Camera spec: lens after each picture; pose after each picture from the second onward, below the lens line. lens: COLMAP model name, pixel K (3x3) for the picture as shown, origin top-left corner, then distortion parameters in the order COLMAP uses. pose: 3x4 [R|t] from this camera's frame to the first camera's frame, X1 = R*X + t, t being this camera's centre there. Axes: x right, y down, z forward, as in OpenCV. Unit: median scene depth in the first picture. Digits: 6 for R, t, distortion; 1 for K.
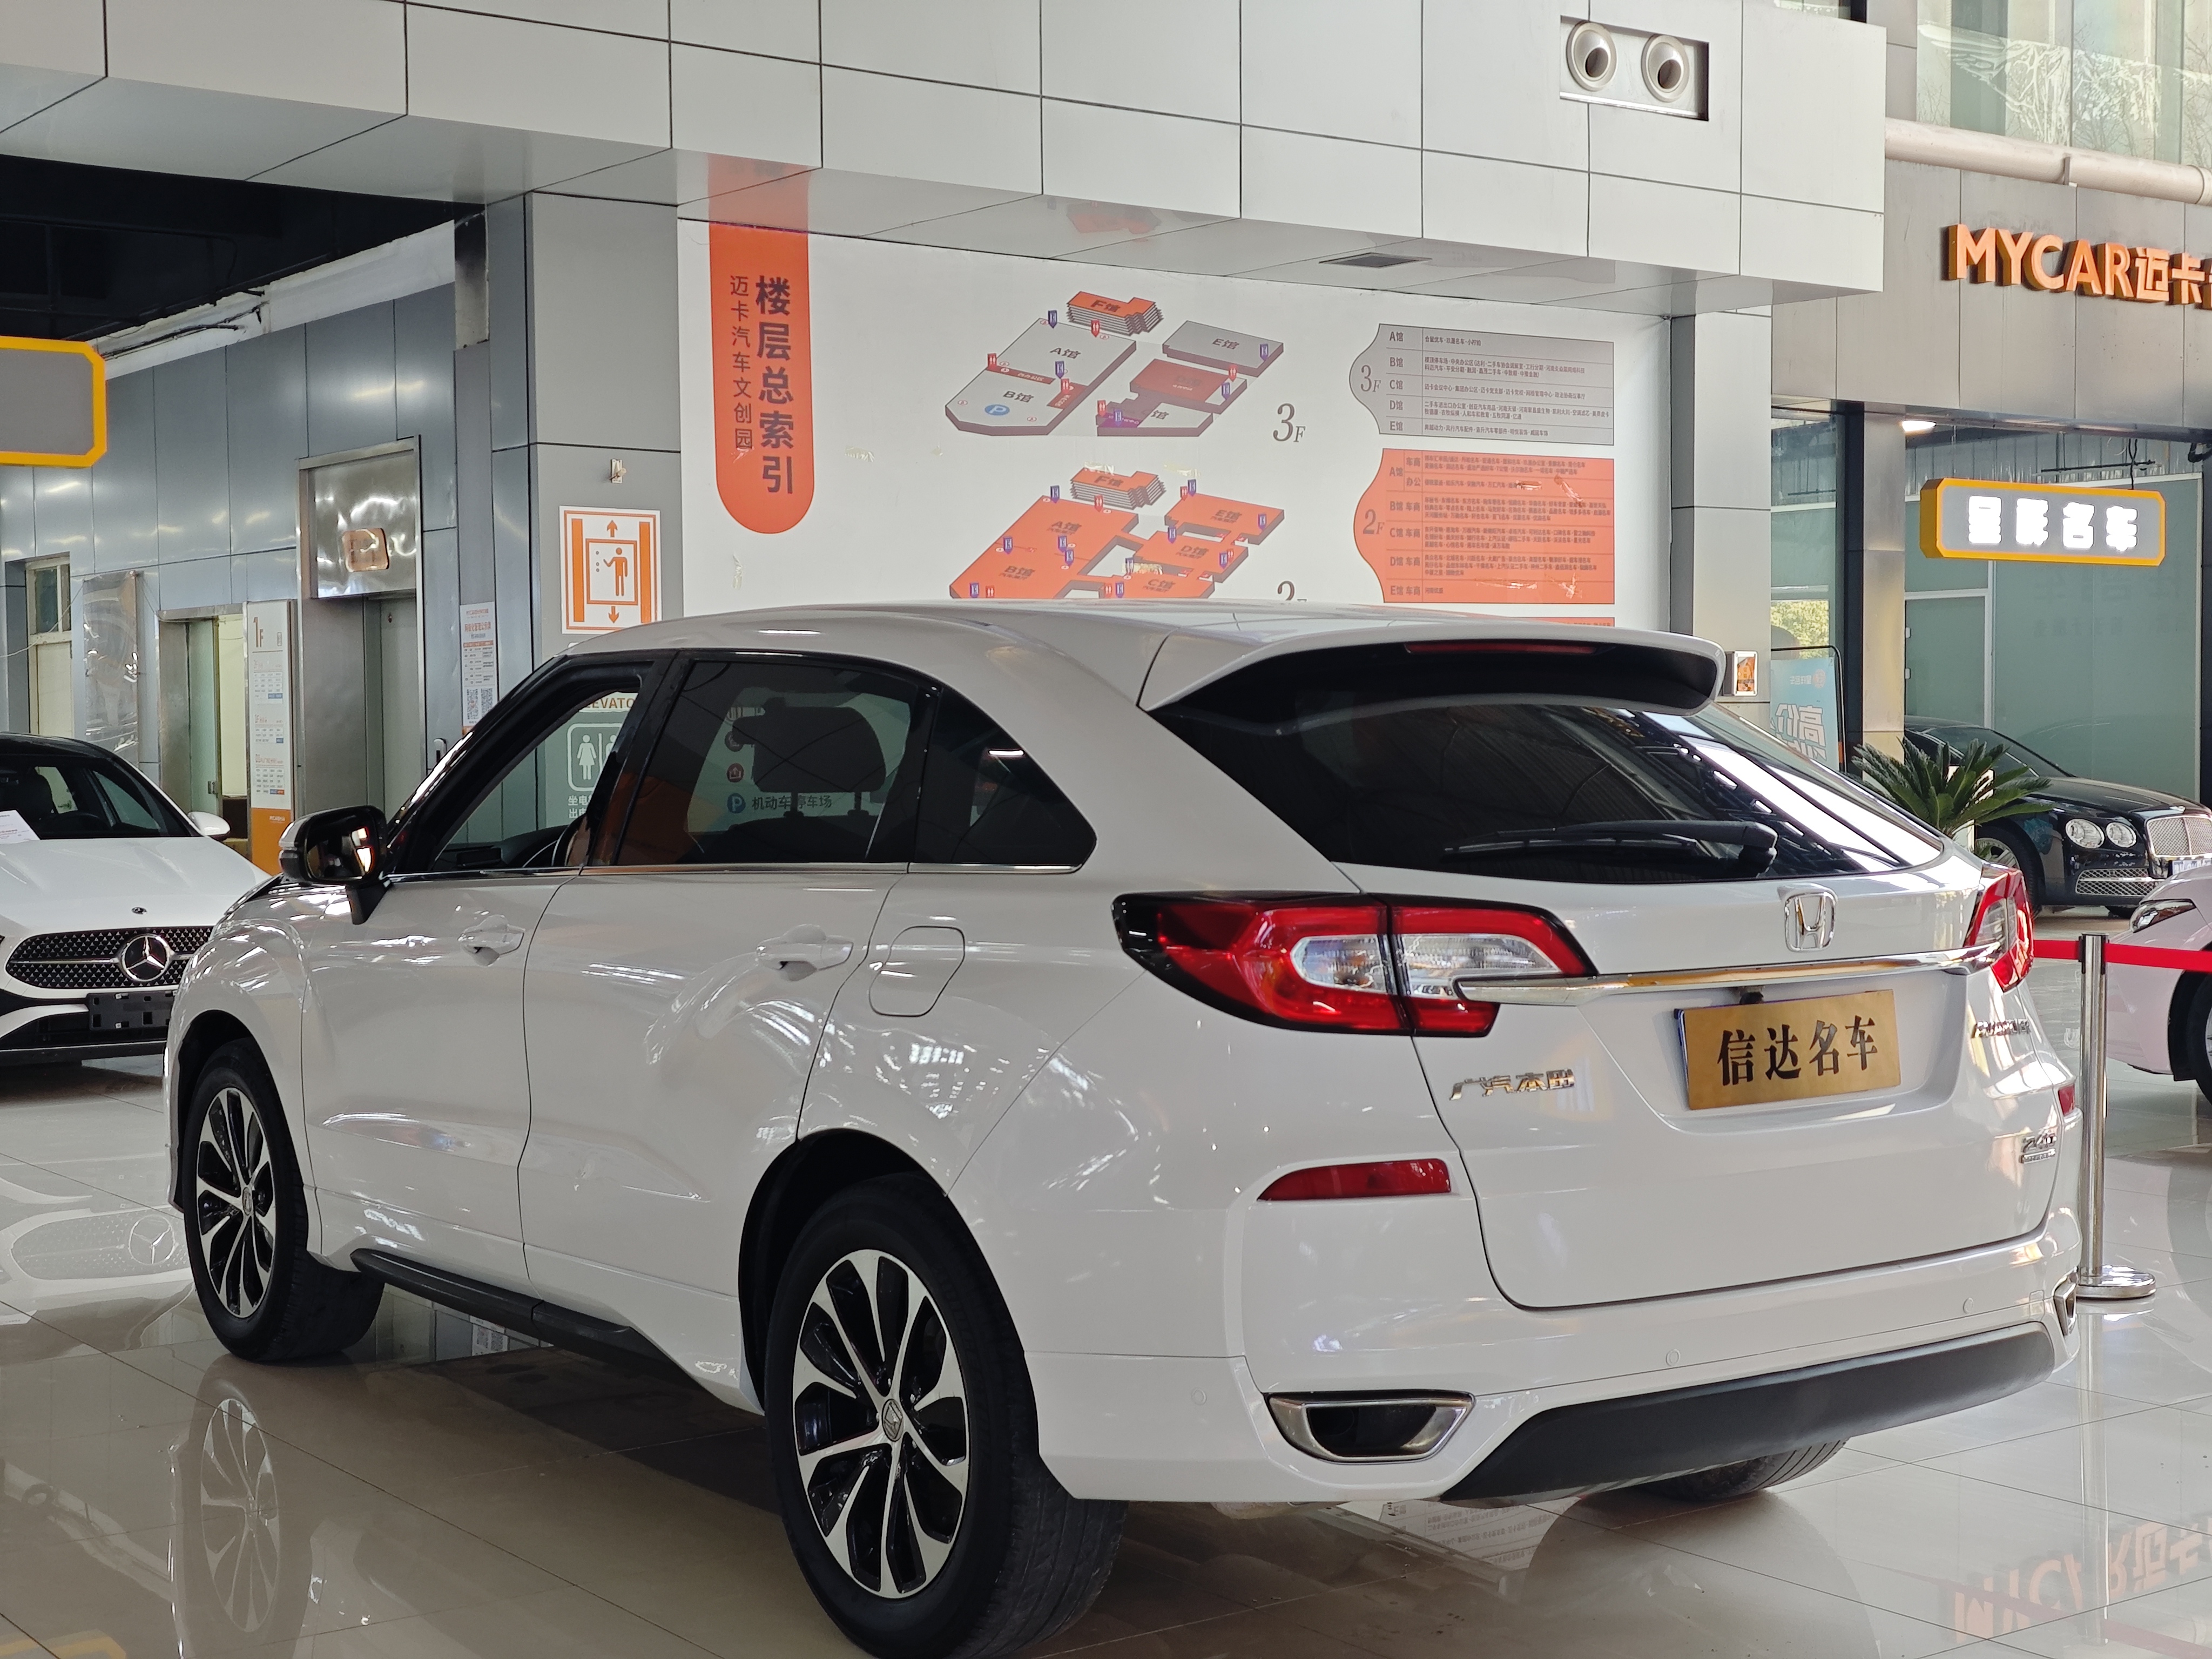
lens RADIAL K [[3078.7, 0, 1024.9], [0, 3078.7, 892.8], [0, 0, 1]] dist [0.619683, -4.782837]
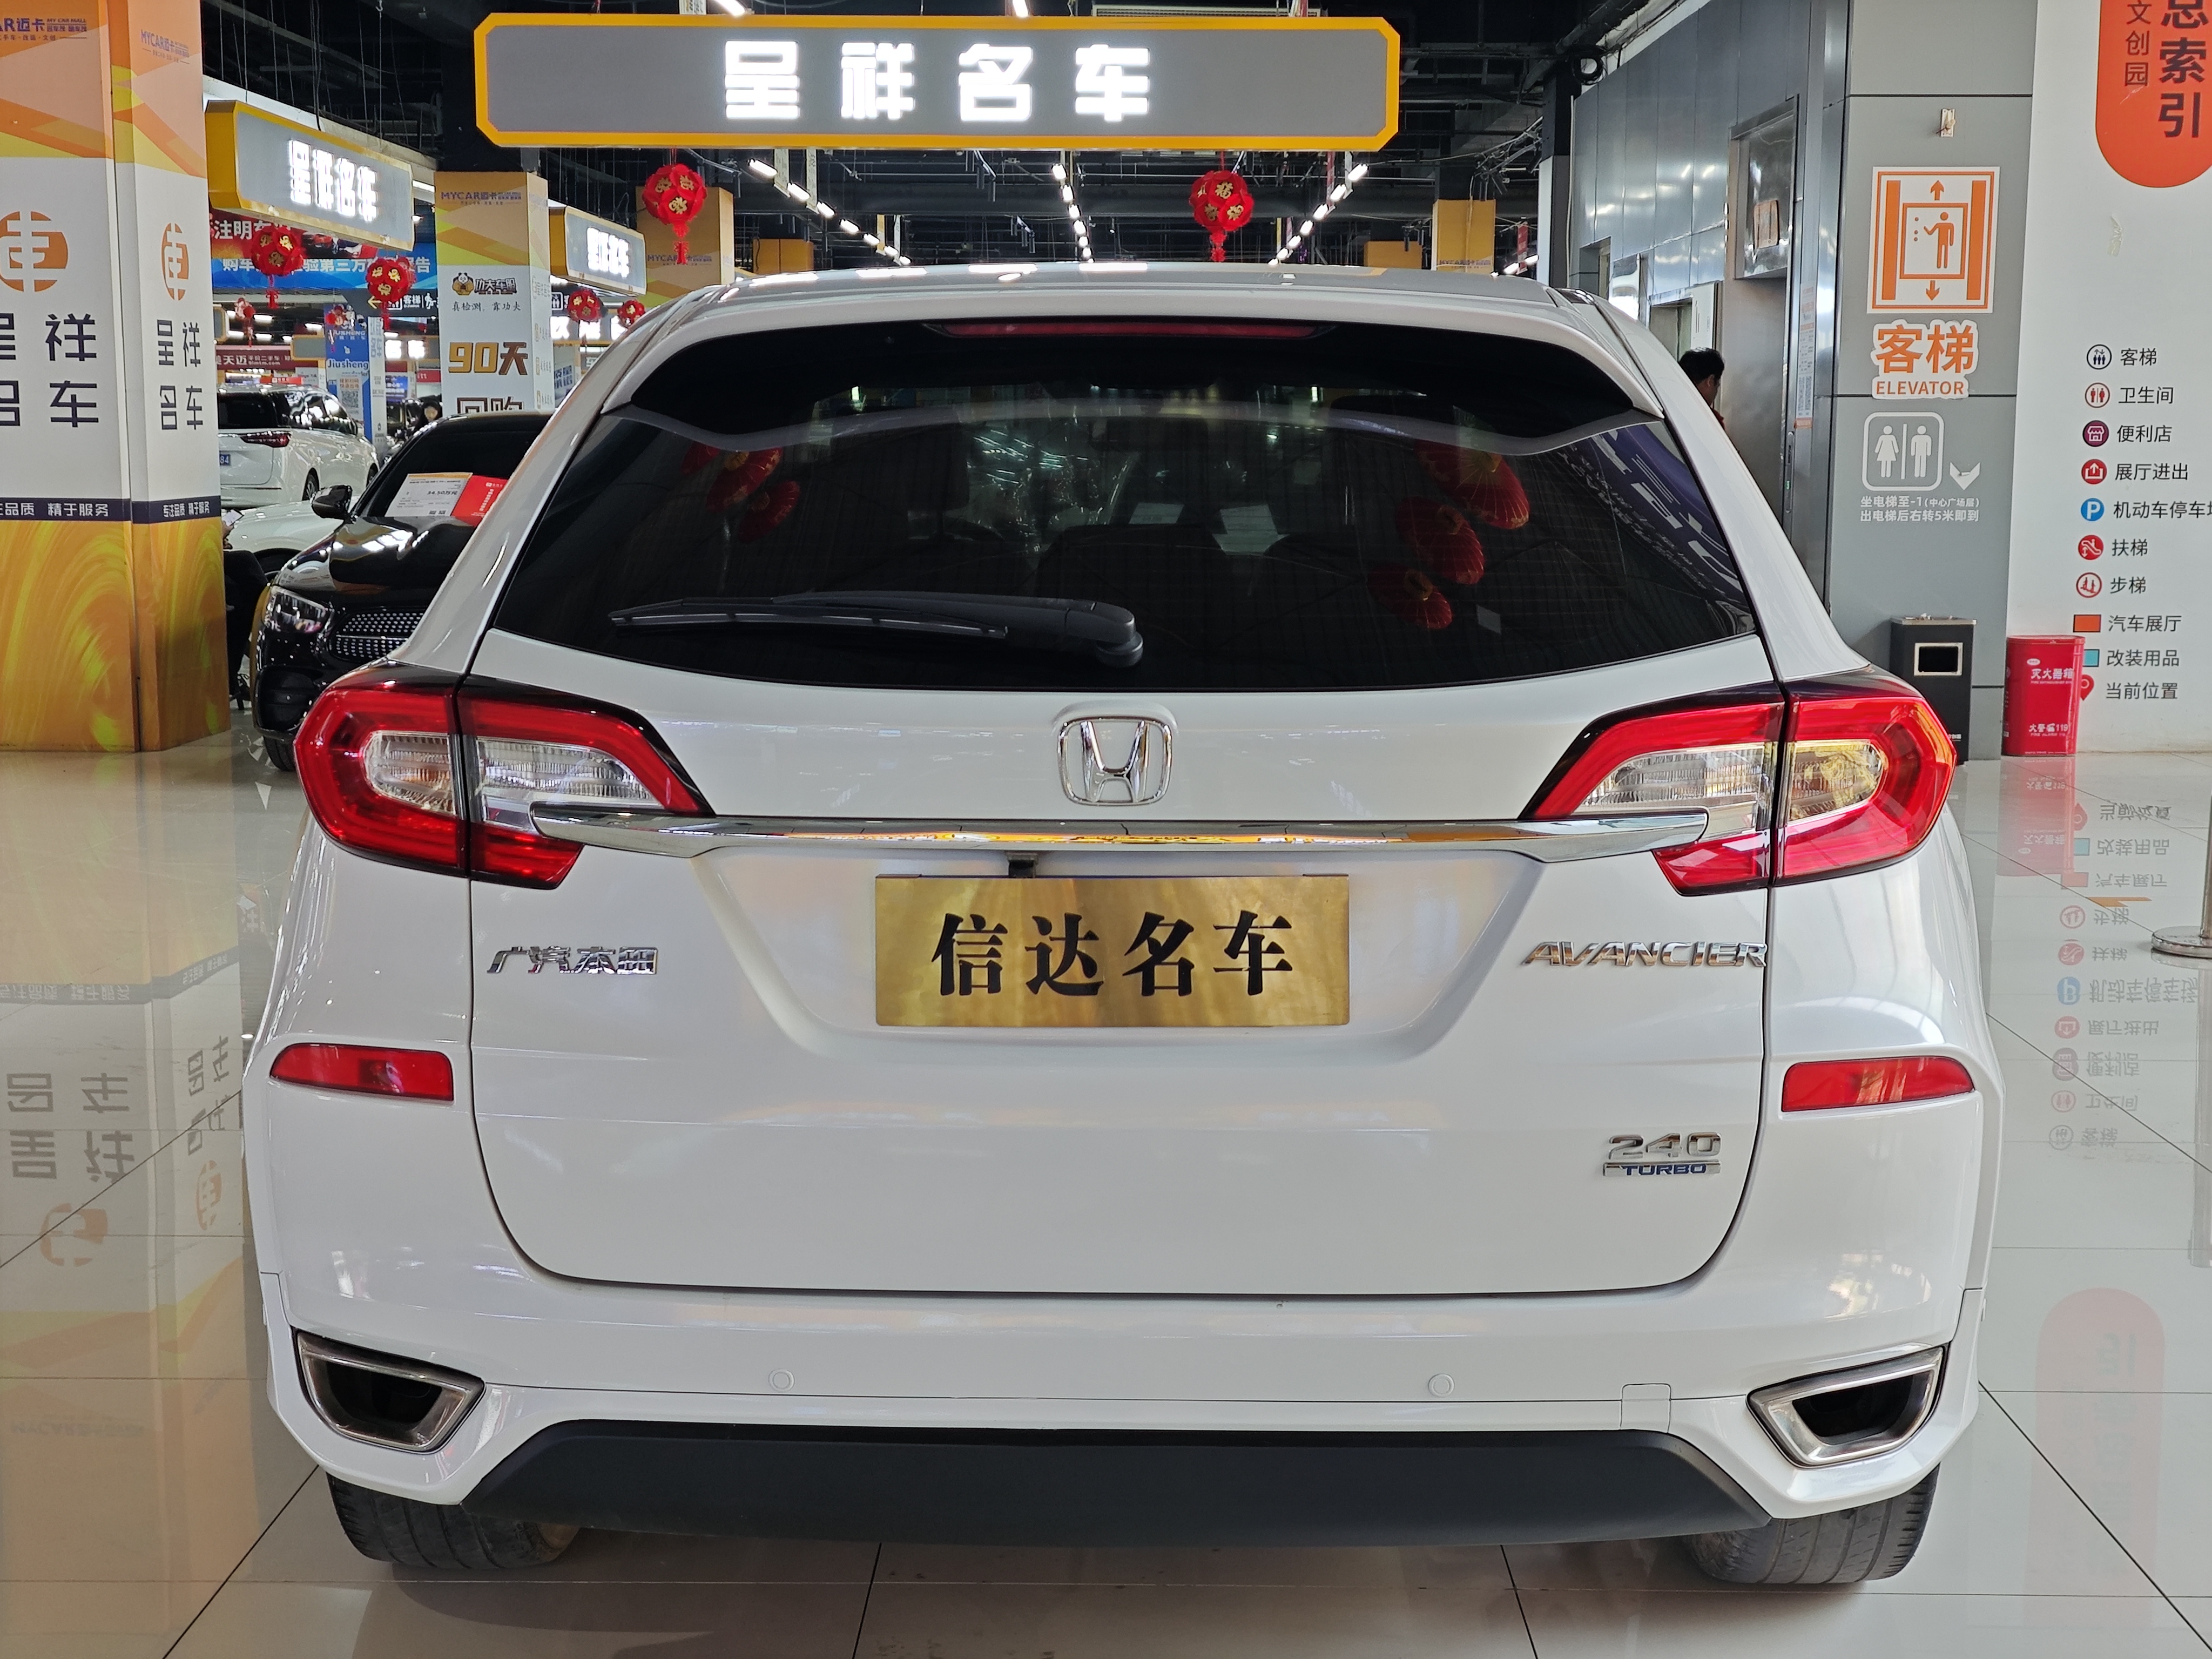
lens RADIAL K [[3042.7, 0, 1103.7], [0, 3042.7, 940.6], [0, 0, 1]] dist [0.077815, -0.055907]
pose [[0.819998, 0.109240, -0.561845, 0.362556], [-0.042717, 0.990561, 0.130250, -0.021008], [0.570770, -0.082804, 0.816924, 0.292970]]
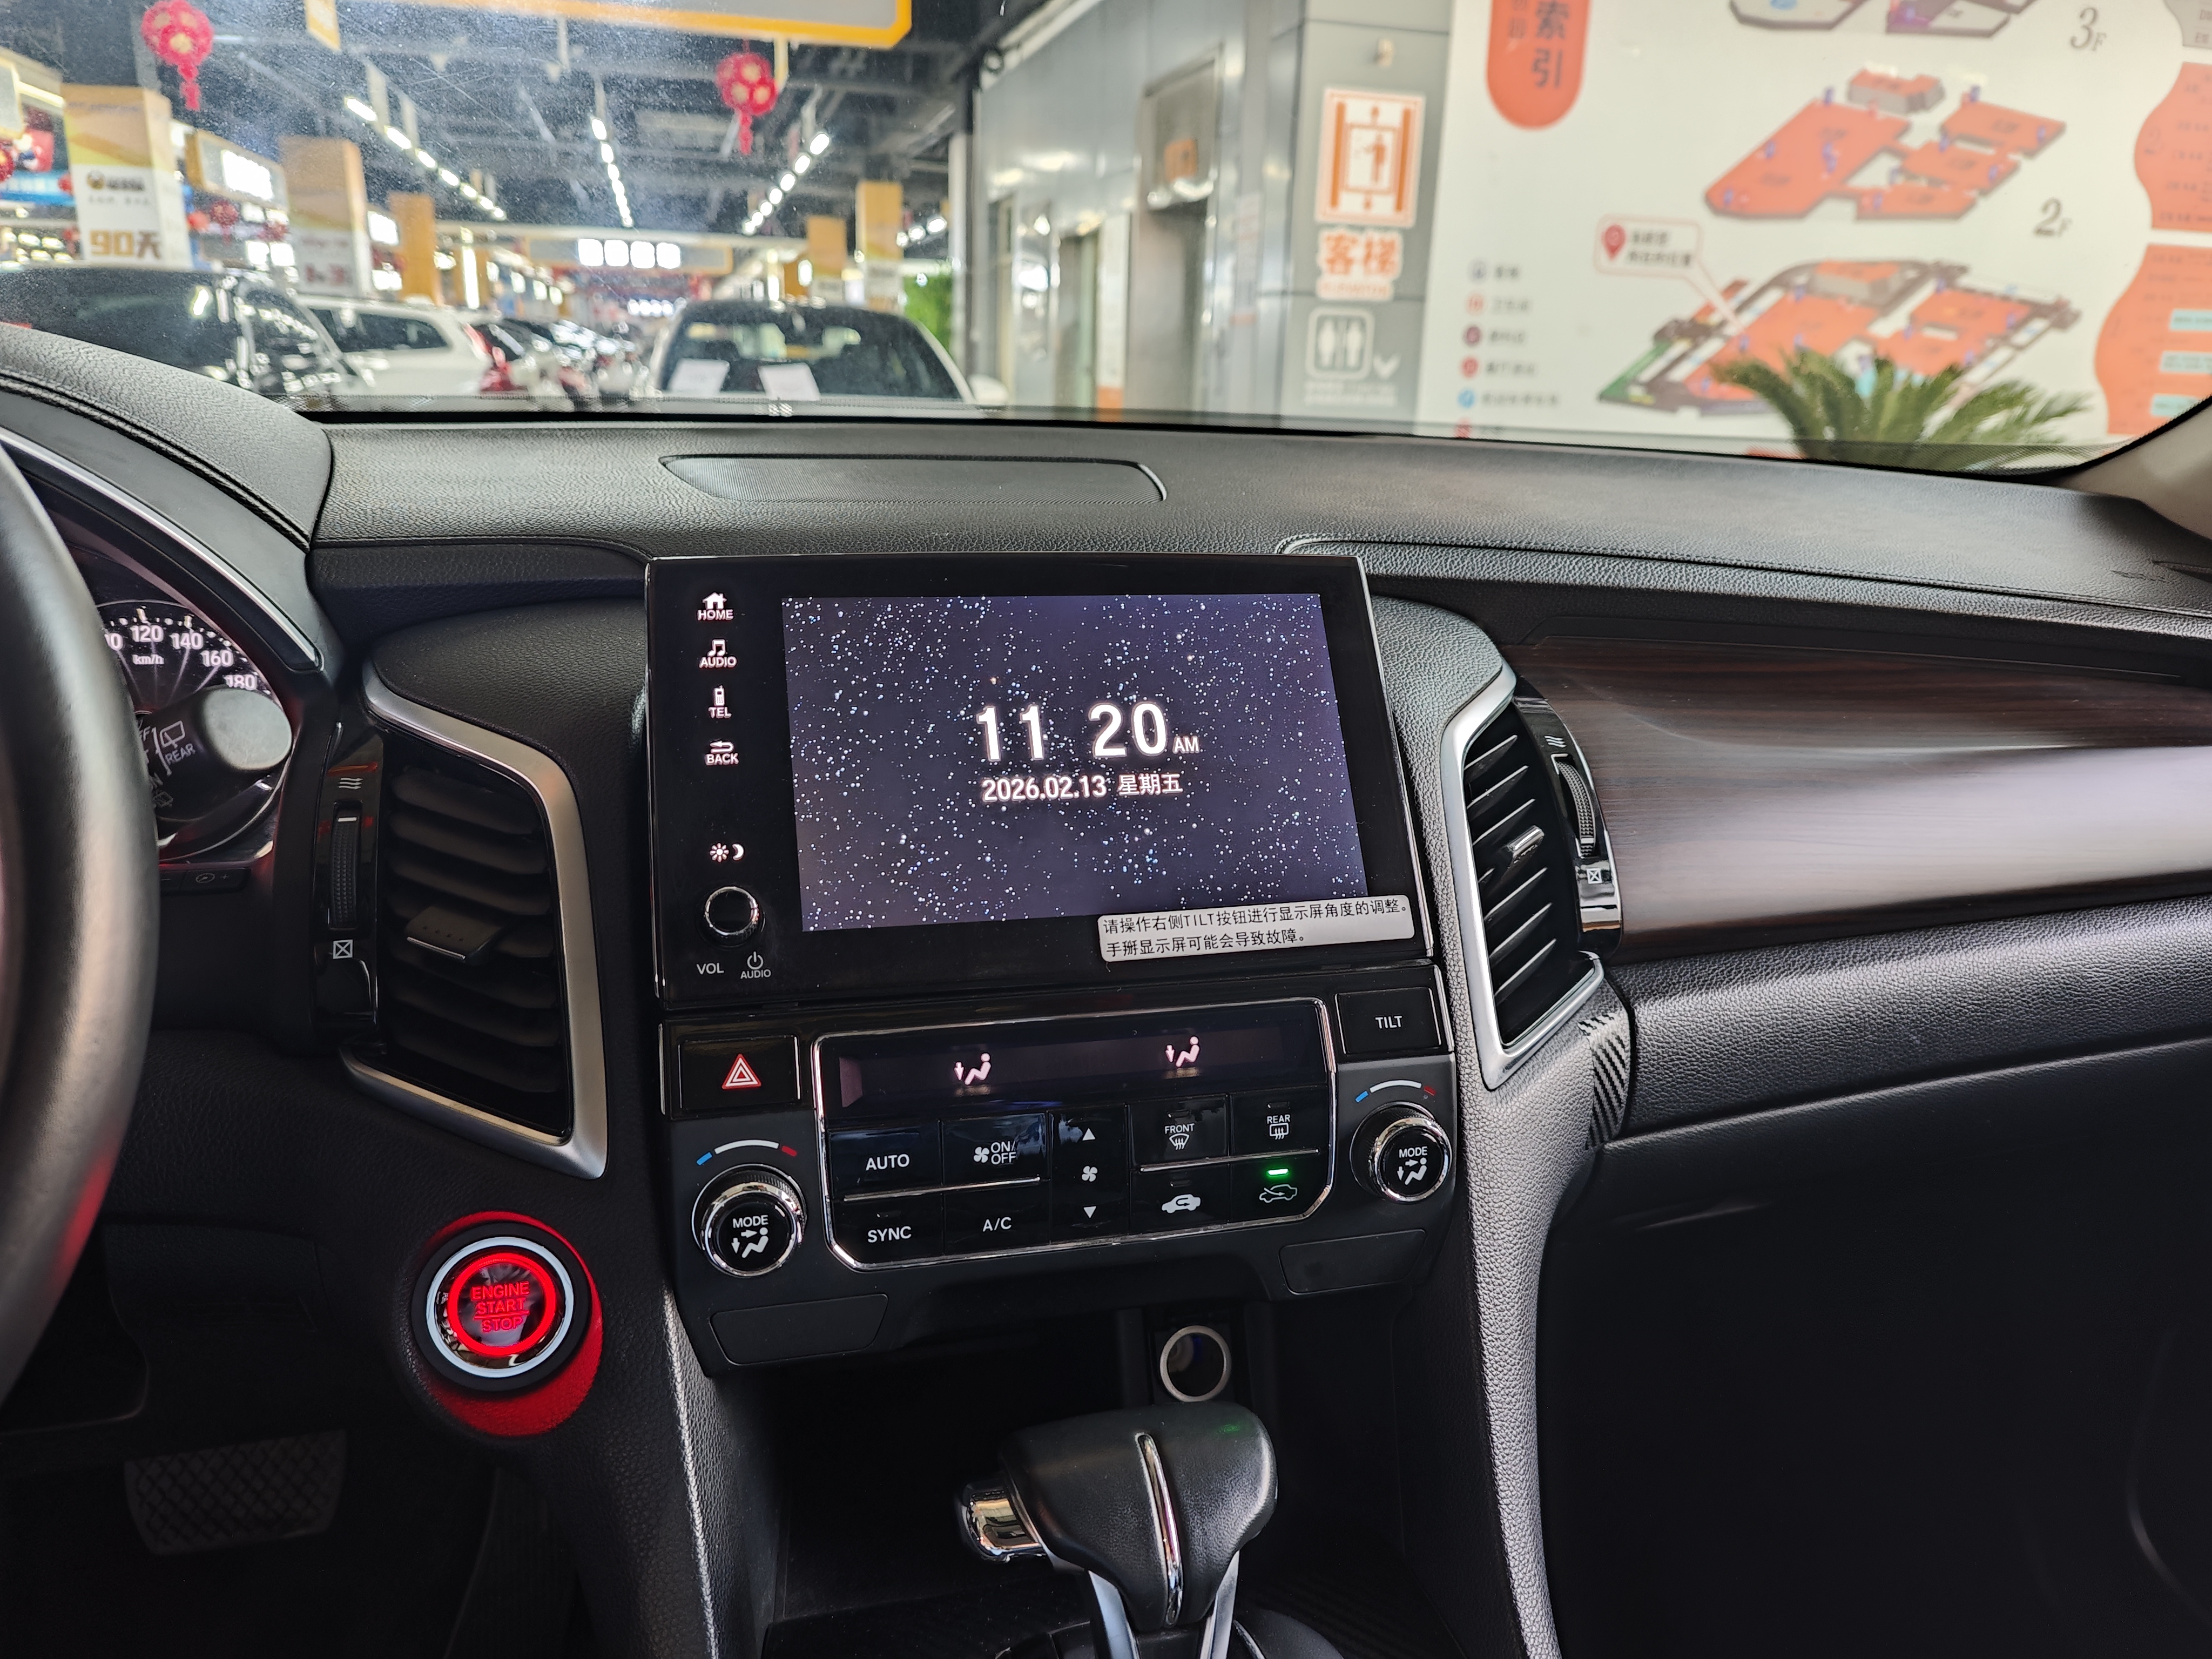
lens RADIAL K [[1555.8, 0, 1110.7], [0, 1555.8, 843.3], [0, 0, 1]] dist [0.010983, 0.002759]
pose [[0.944644, 0.137071, -0.298094, -0.057189], [-0.060788, 0.965938, 0.251531, -0.017677], [0.322418, -0.219486, 0.920800, 0.892858]]
